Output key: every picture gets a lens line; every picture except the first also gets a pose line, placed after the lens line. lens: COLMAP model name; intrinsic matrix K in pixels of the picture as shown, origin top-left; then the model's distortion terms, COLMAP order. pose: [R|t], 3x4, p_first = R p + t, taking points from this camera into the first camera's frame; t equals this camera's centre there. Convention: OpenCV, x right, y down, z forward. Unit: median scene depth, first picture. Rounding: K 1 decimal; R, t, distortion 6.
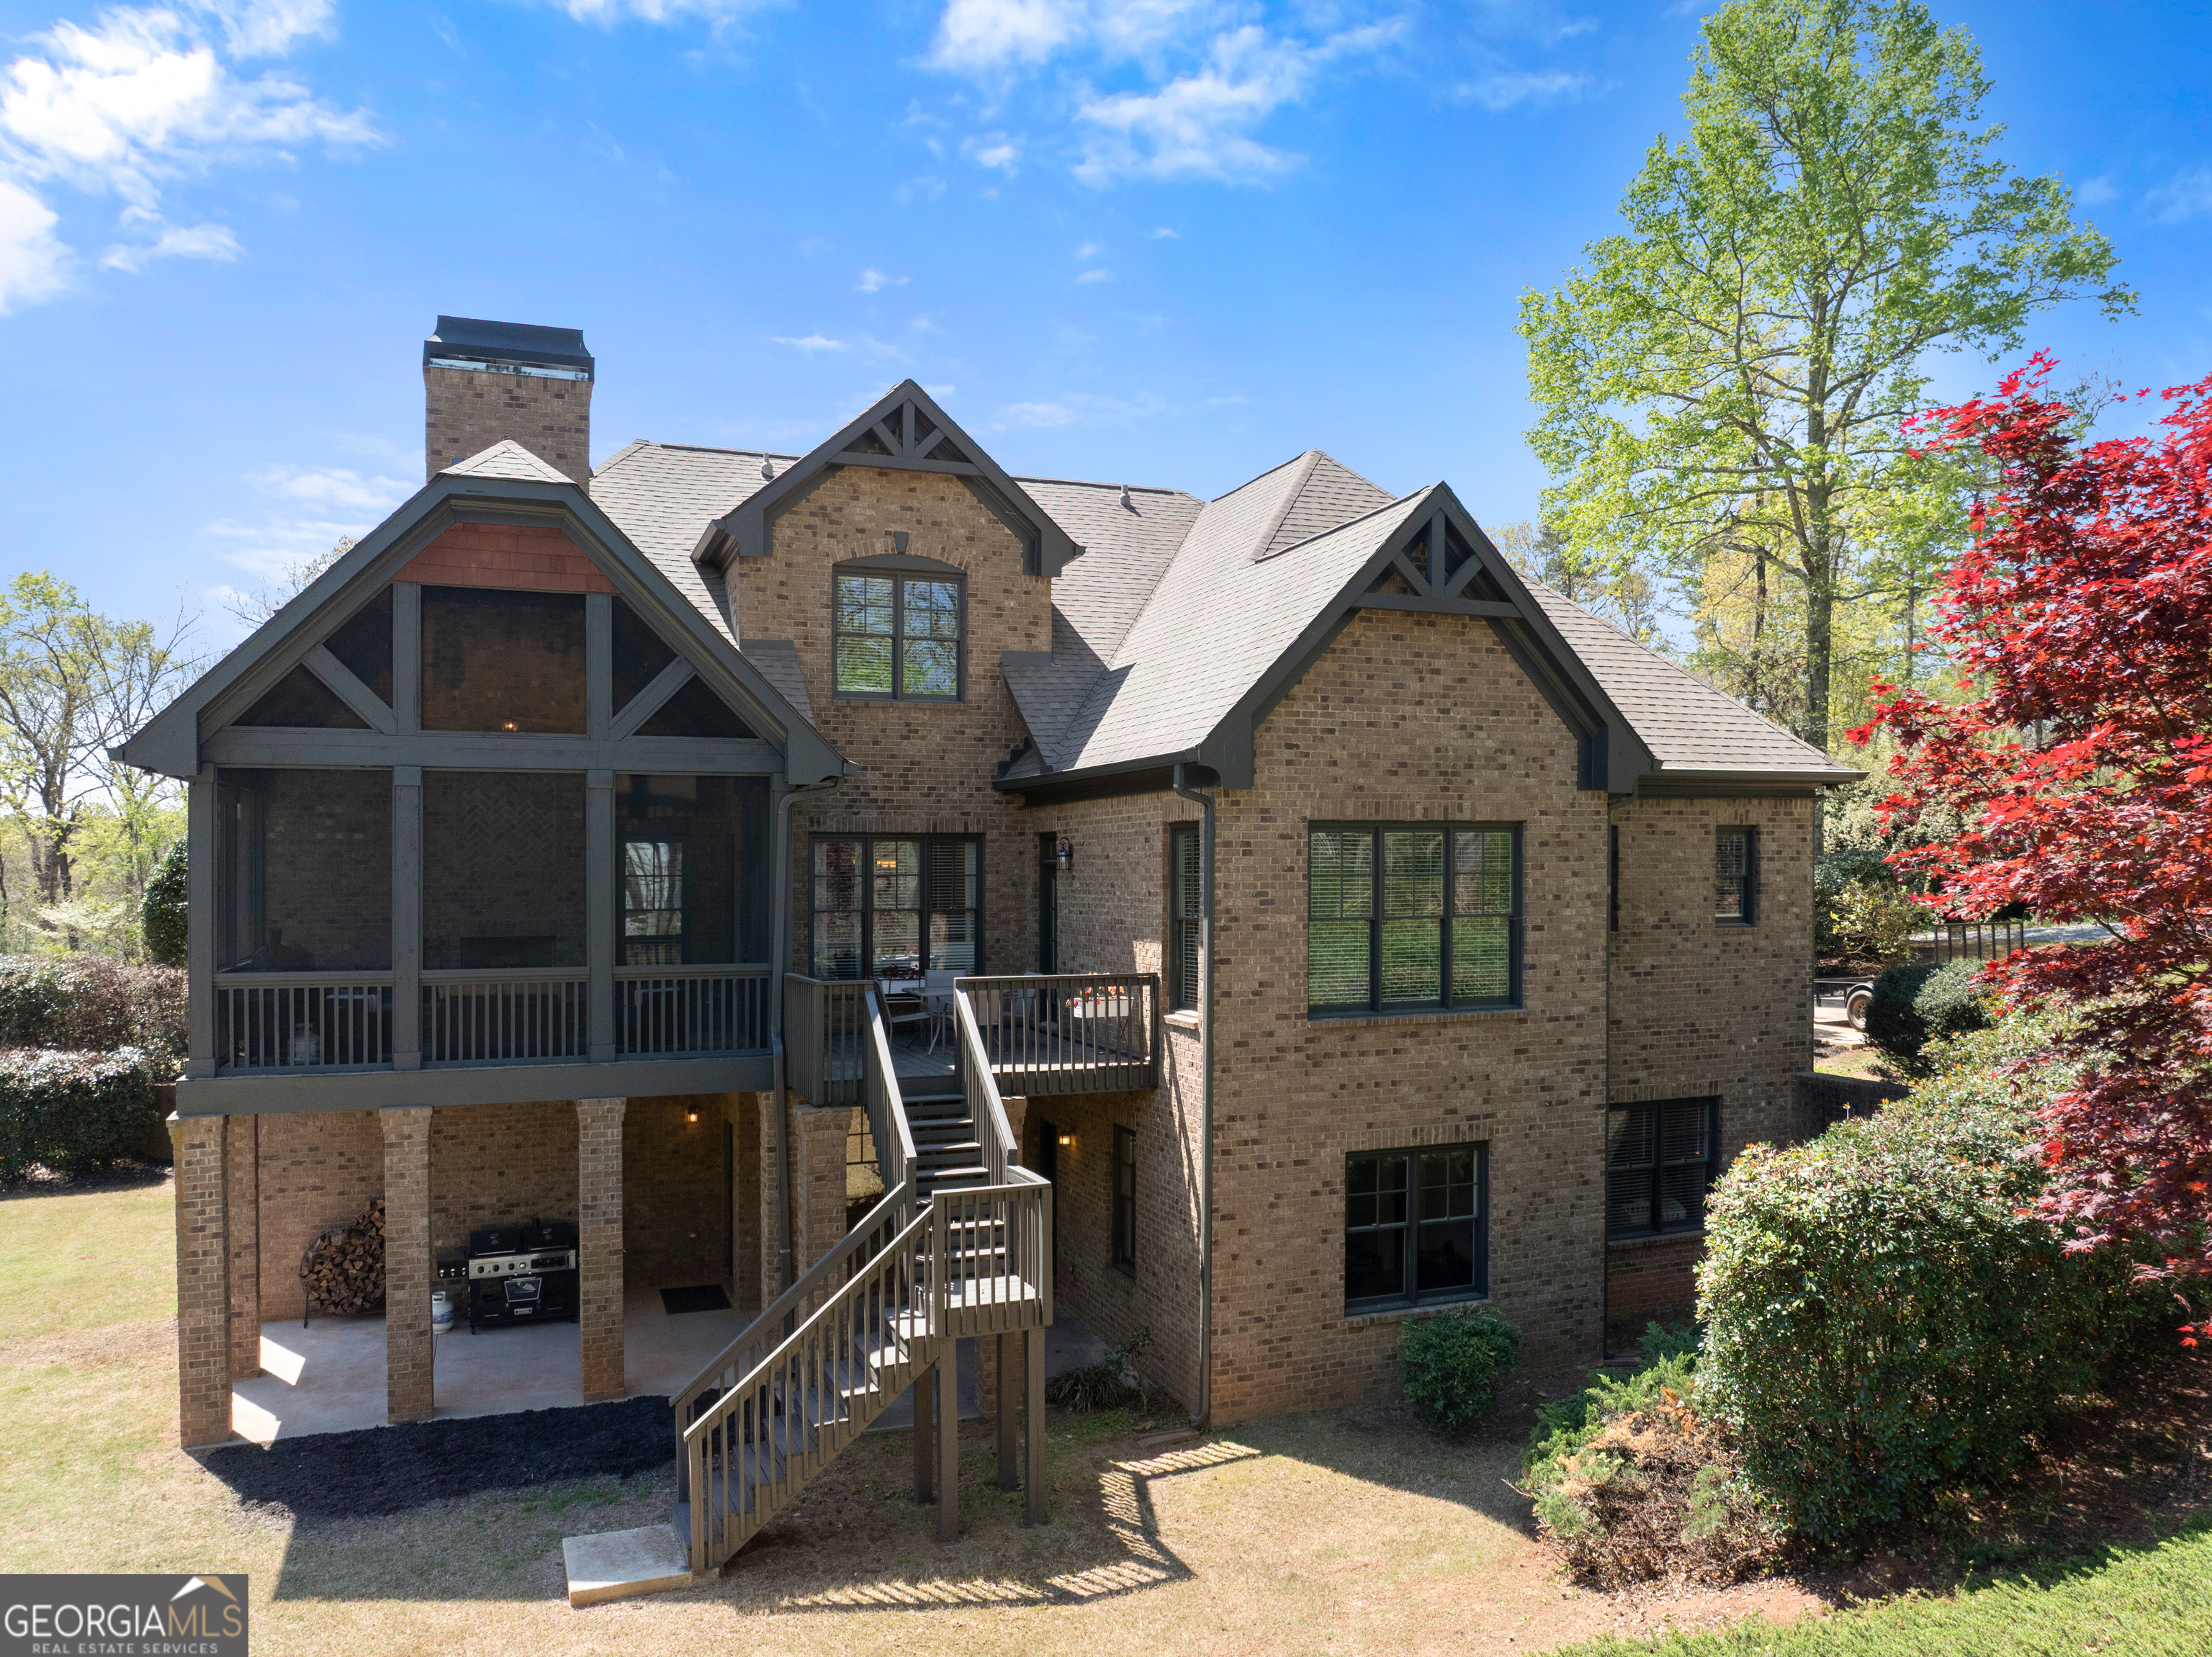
lens RADIAL K [[1576.7, 0, 1121.3], [0, 1576.7, 833.0], [0, 0, 1]] dist [-0.034020, -0.005158]
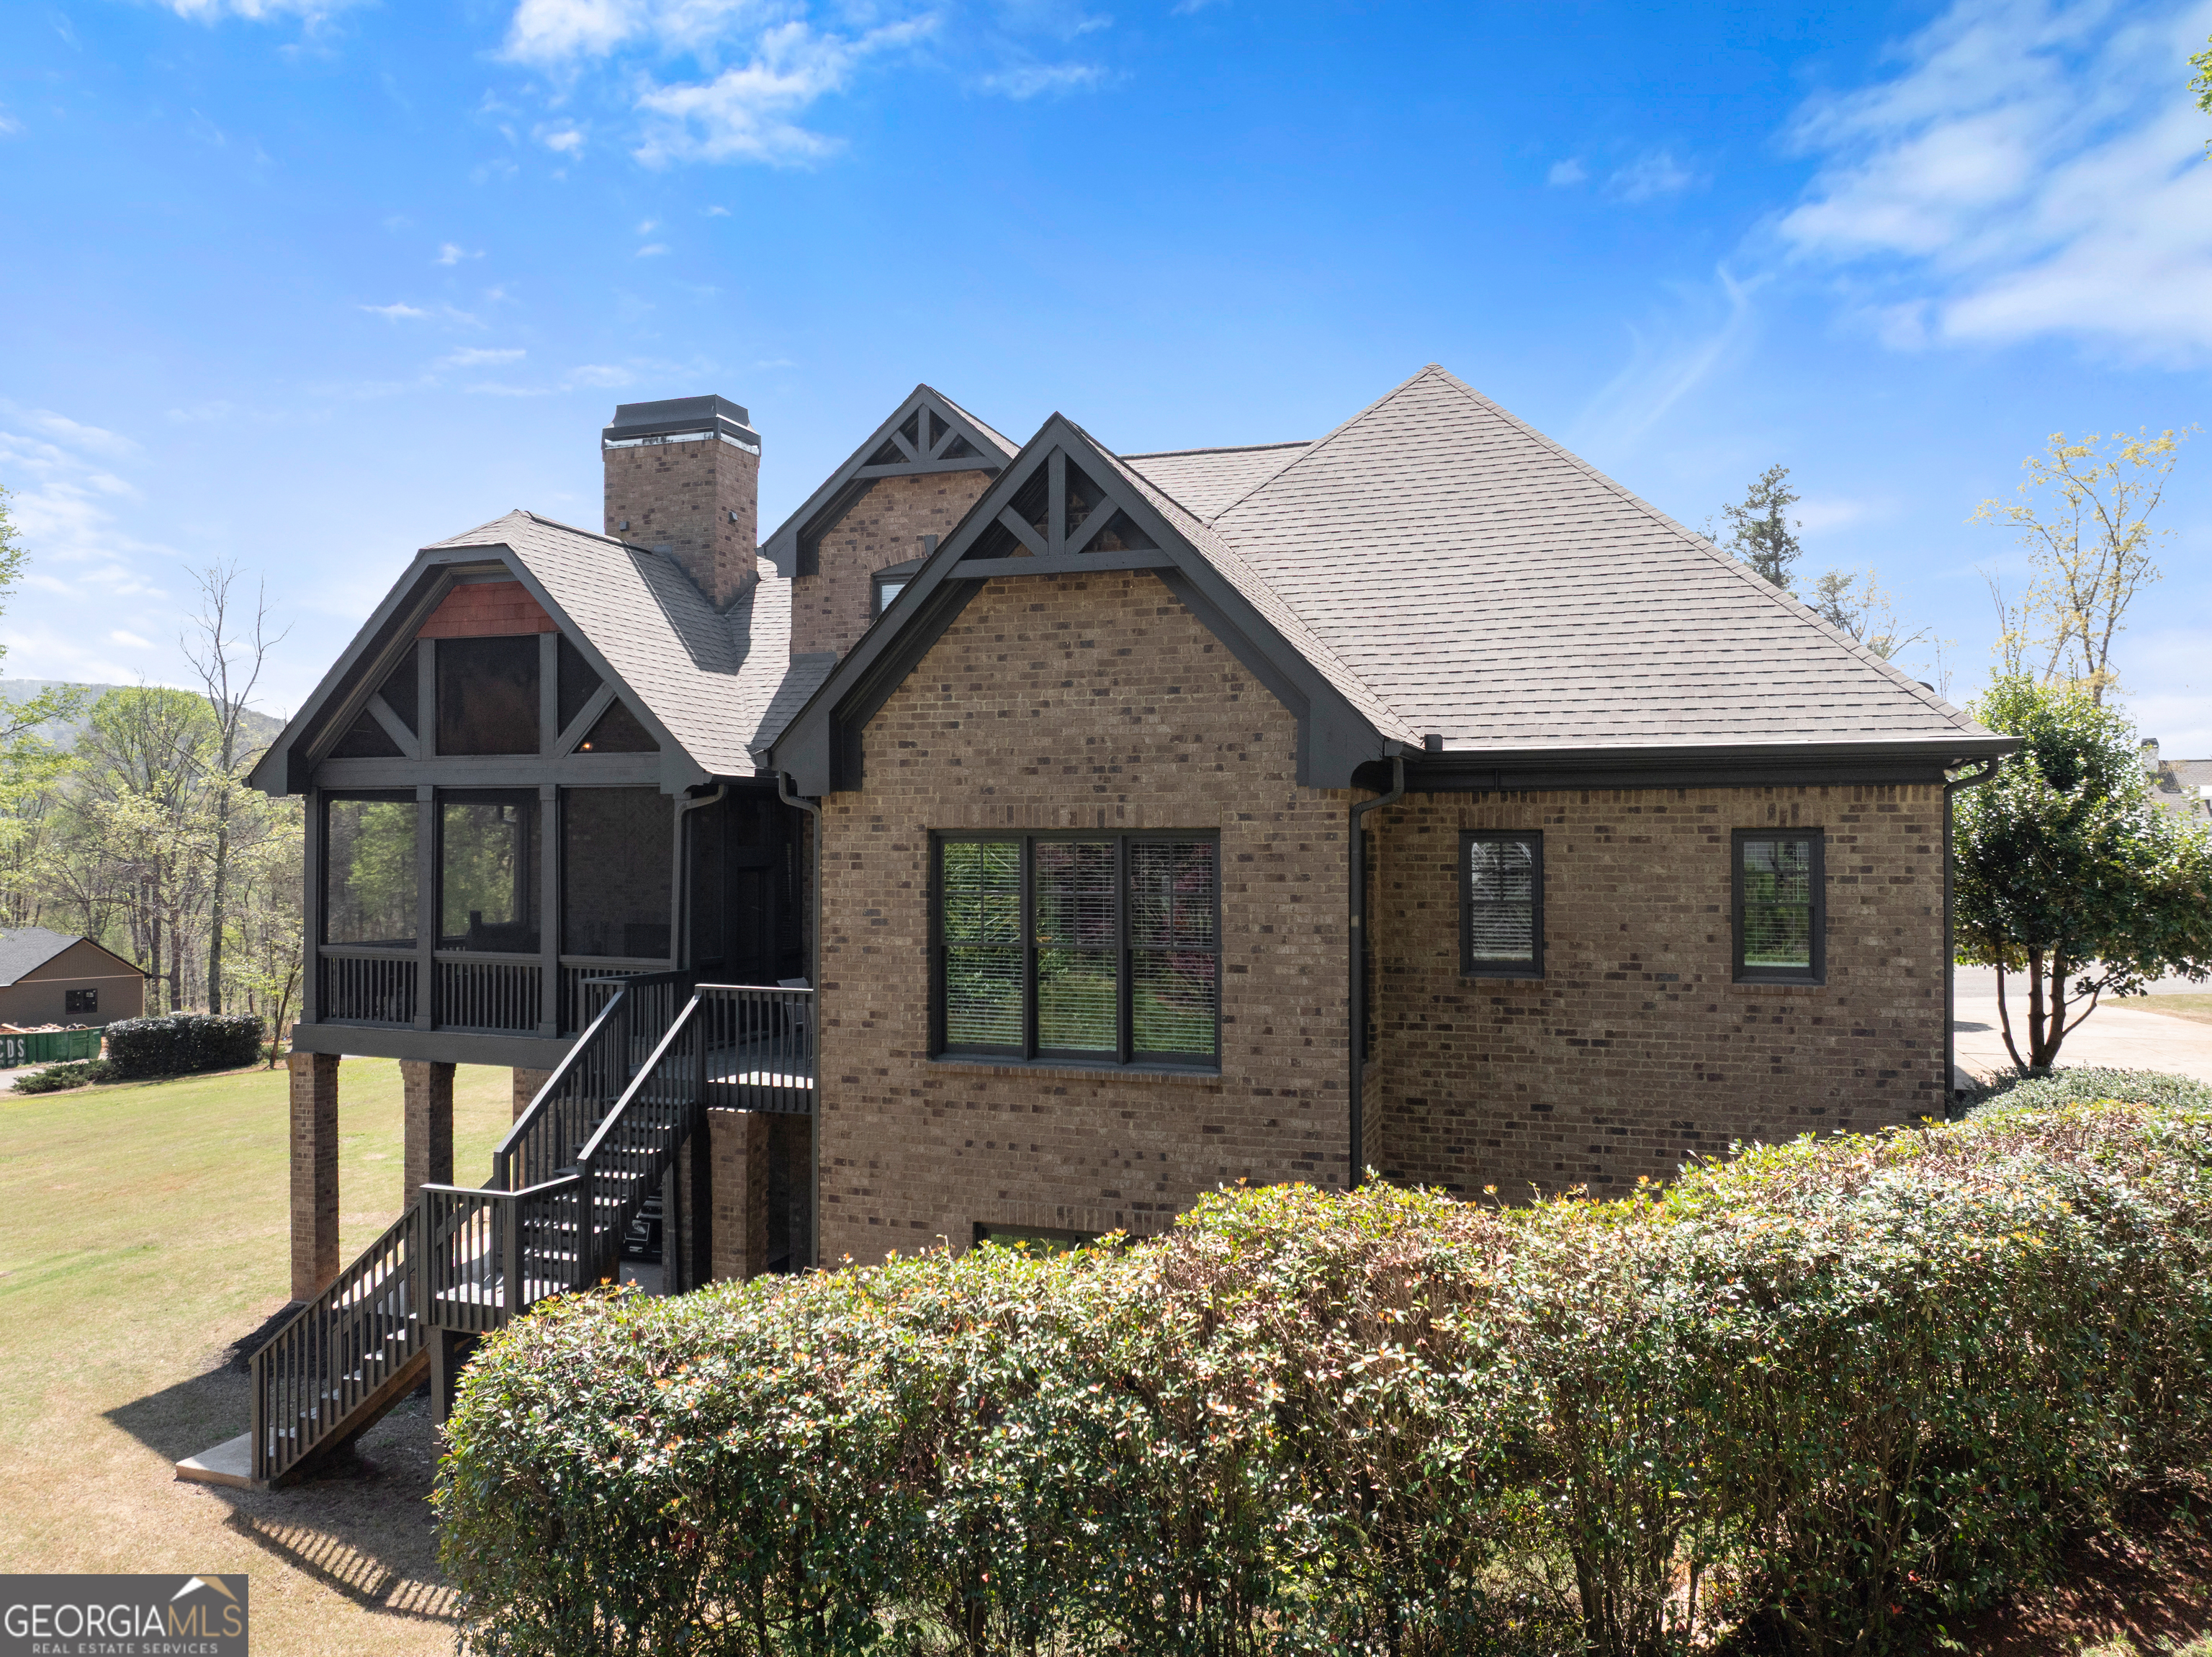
lens RADIAL K [[1549.2, 0, 1106.6], [0, 1549.2, 765.2], [0, 0, 1]] dist [-0.029891, -0.009556]
pose [[0.764386, -0.026402, -0.644218, 0.719738], [0.006531, 0.999427, -0.033210, -0.013753], [0.644725, 0.021178, 0.764121, 0.397653]]
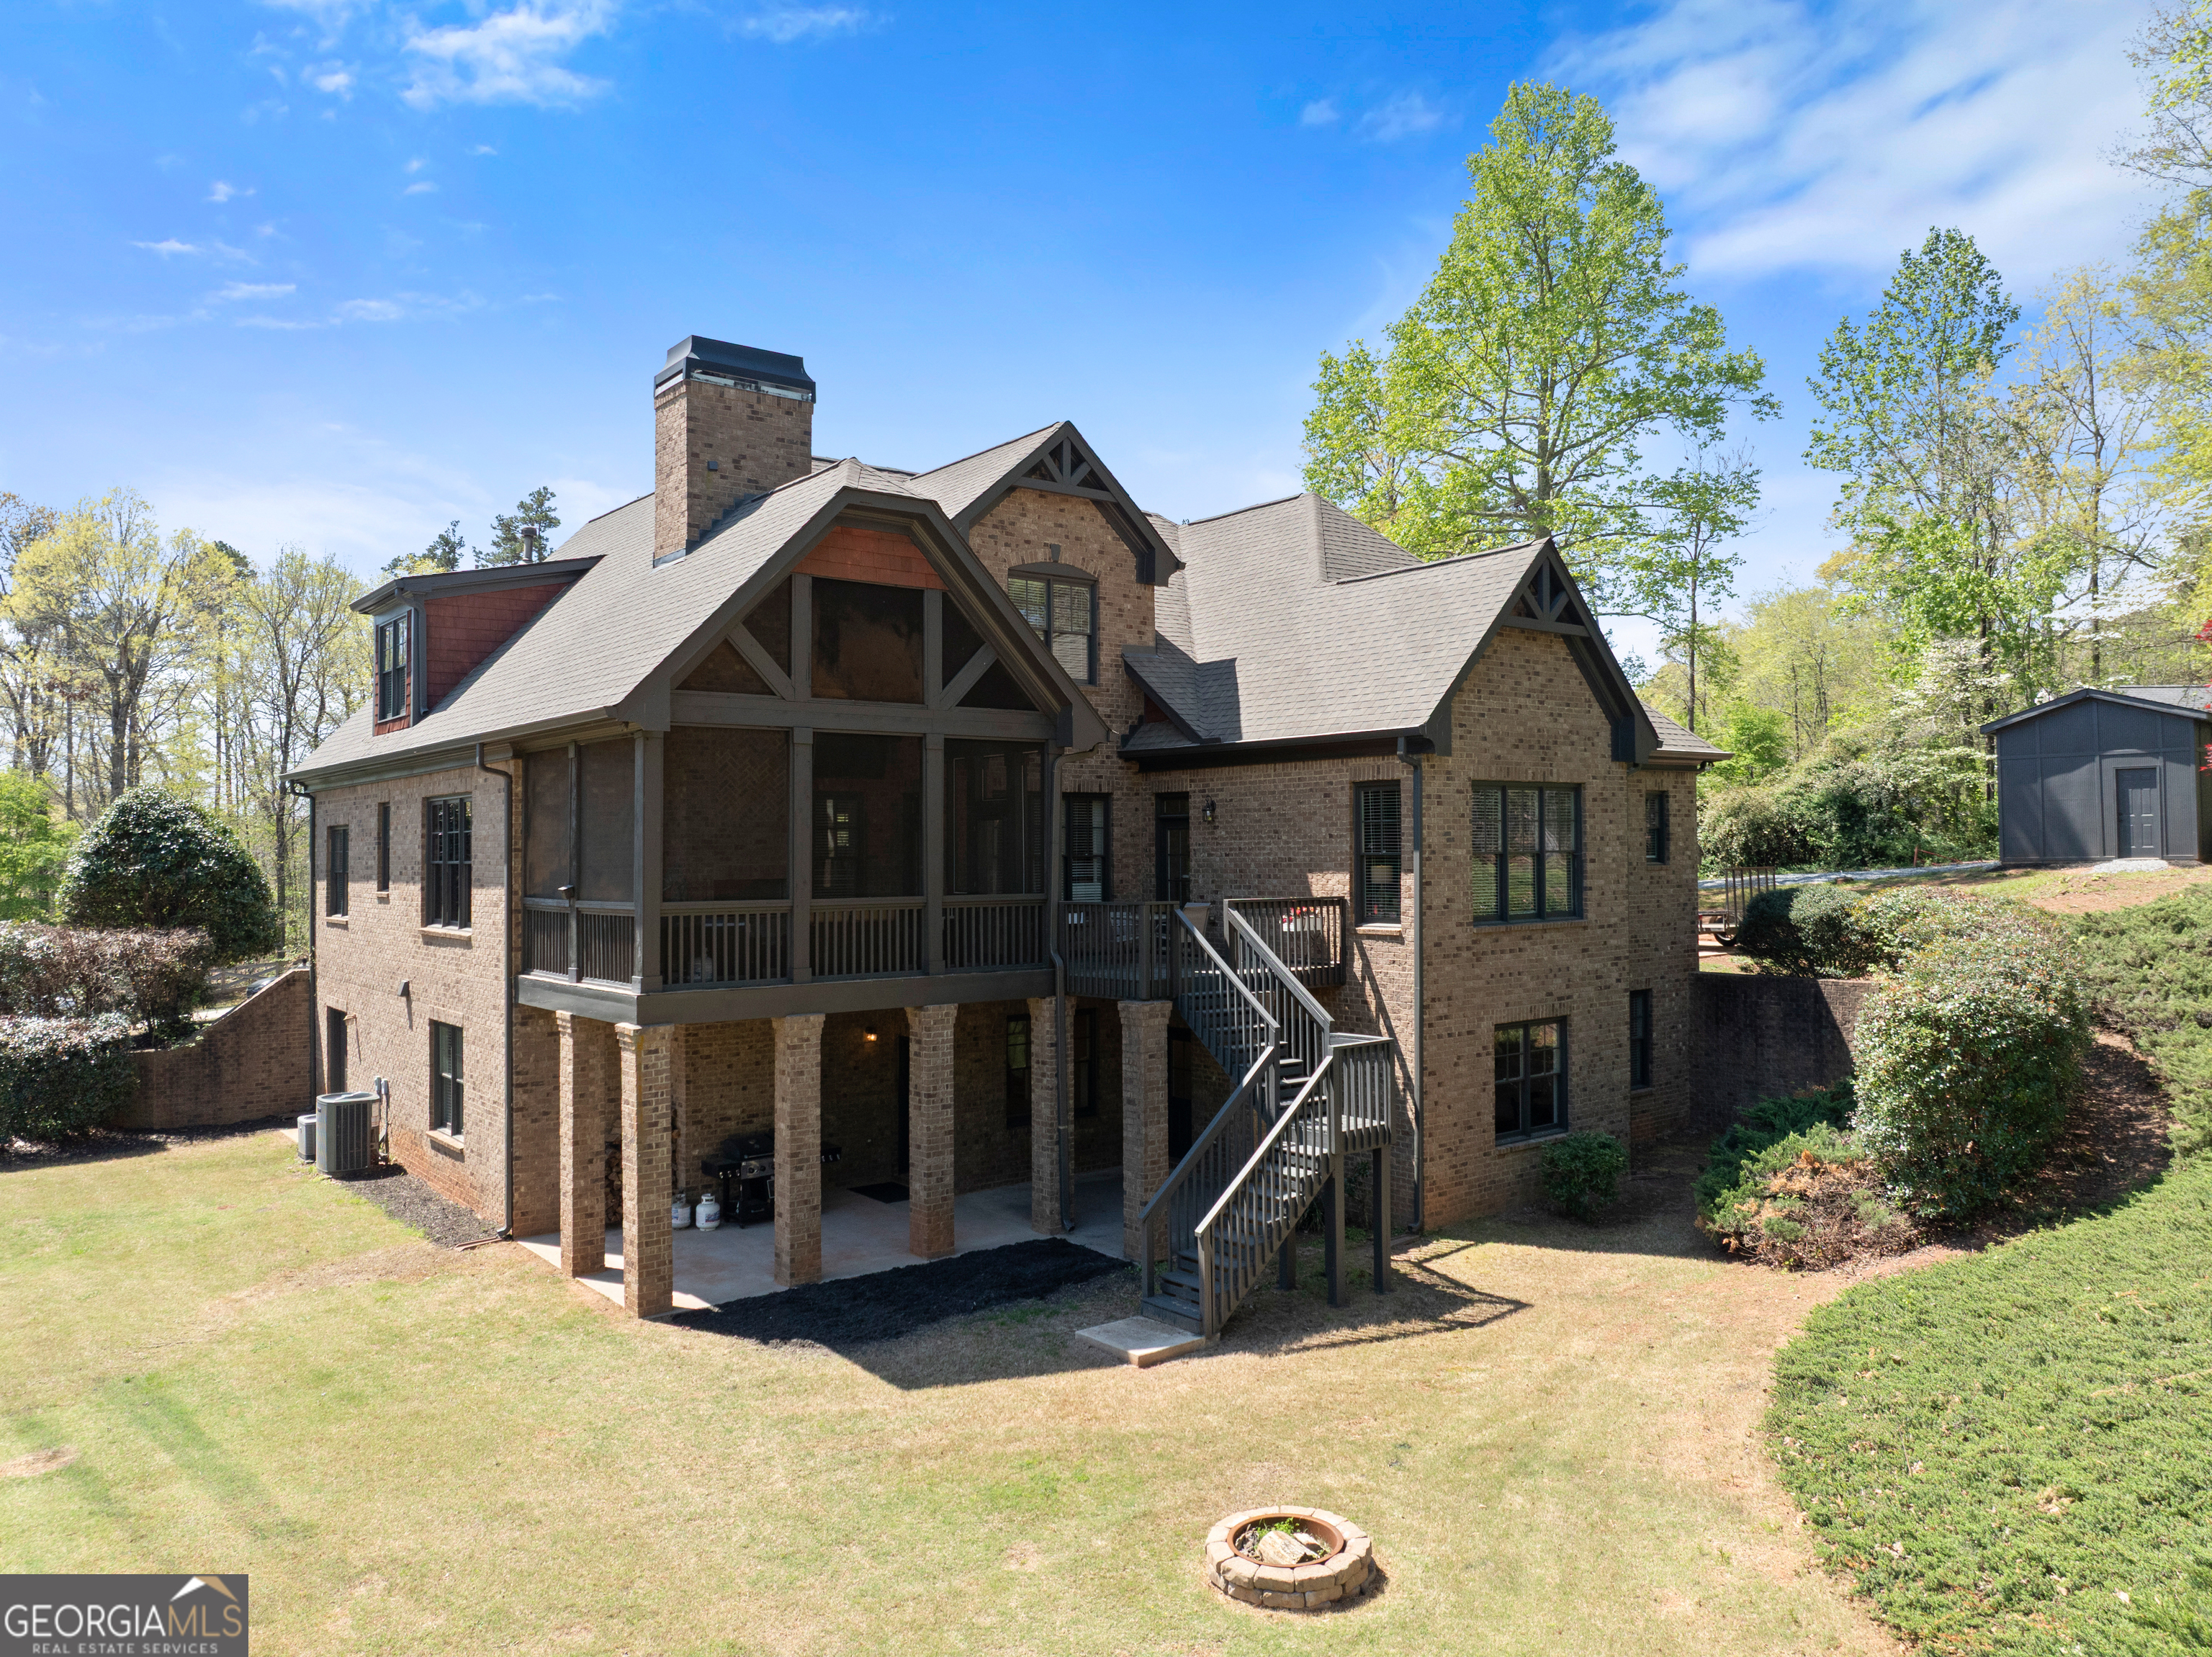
lens RADIAL K [[1549.2, 0, 1106.6], [0, 1549.2, 765.2], [0, 0, 1]] dist [-0.029891, -0.009556]
pose [[0.957612, 0.011802, 0.287818, -0.551196], [-0.001557, 0.999358, -0.035797, 0.026581], [-0.288056, 0.033832, 0.957016, -0.183930]]
